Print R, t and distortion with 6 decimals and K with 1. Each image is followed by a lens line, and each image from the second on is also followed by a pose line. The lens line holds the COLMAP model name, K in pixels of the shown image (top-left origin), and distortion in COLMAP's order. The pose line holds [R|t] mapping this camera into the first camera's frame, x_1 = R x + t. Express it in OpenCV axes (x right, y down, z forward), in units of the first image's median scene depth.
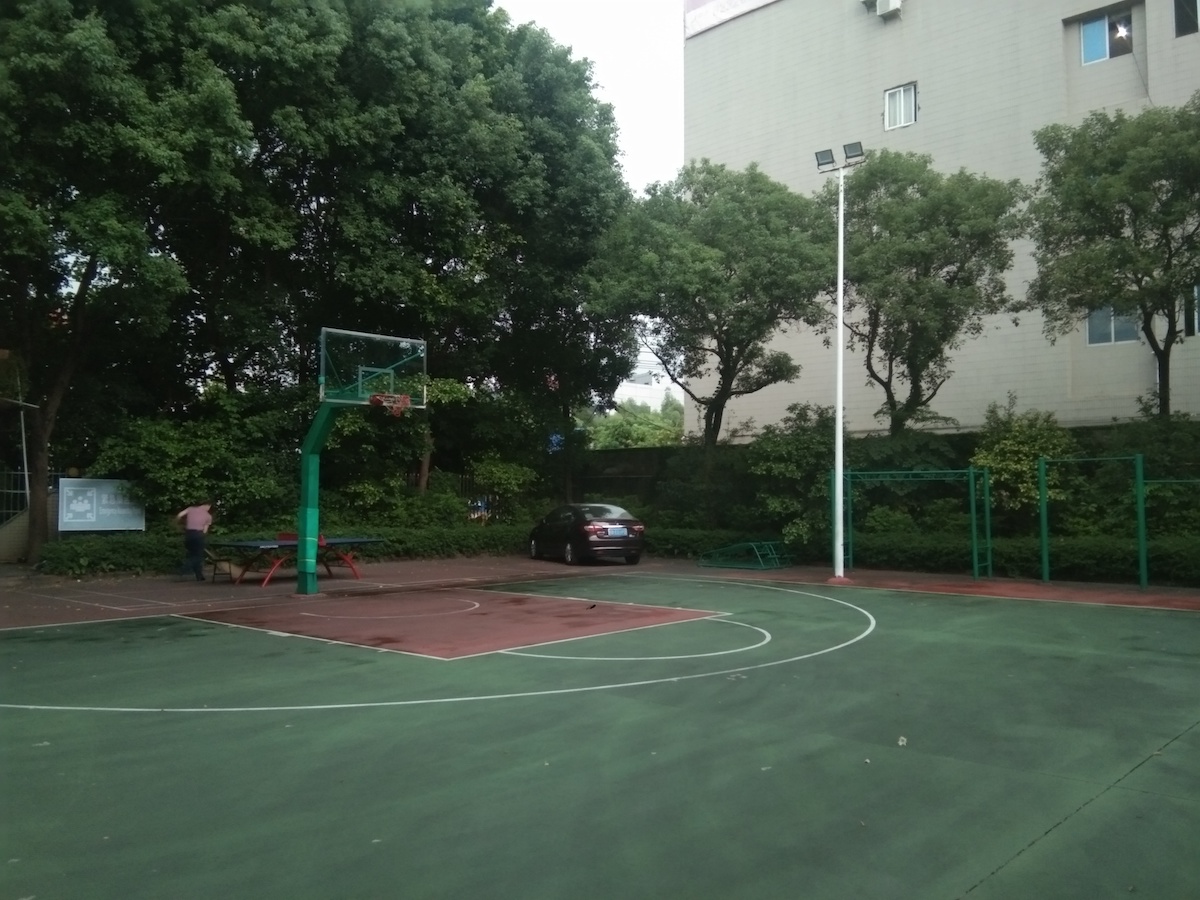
lens RADIAL K [[959.5, 0, 601.3], [0, 959.5, 454.6], [0, 0, 1]] dist [0.038632, -0.031847]
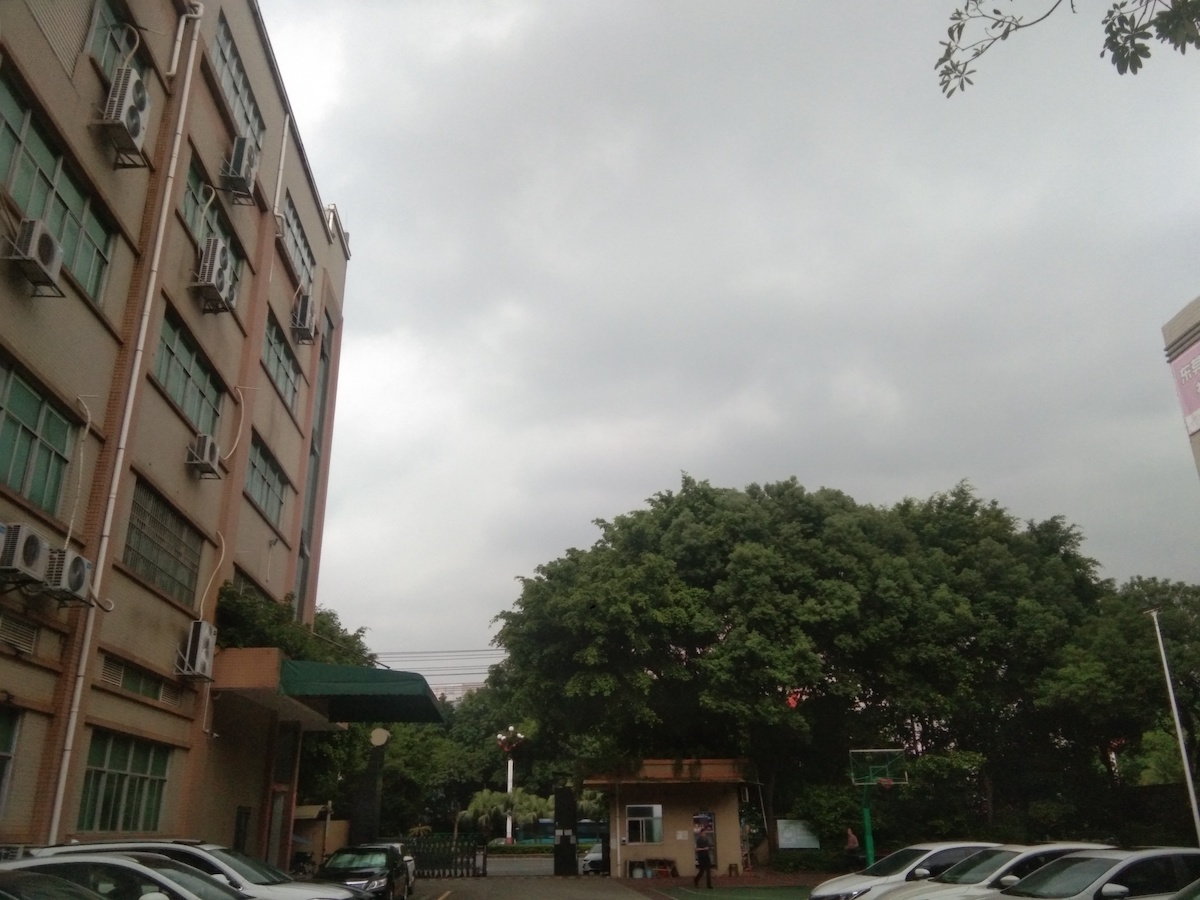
lens RADIAL K [[959.5, 0, 604.9], [0, 959.5, 450.9], [0, 0, 1]] dist [0.038632, -0.031847]
pose [[0.727864, -0.262520, -0.633480, 0.666230], [0.048876, 0.941328, -0.333937, -0.045962], [0.683977, 0.212099, 0.697989, -0.829406]]
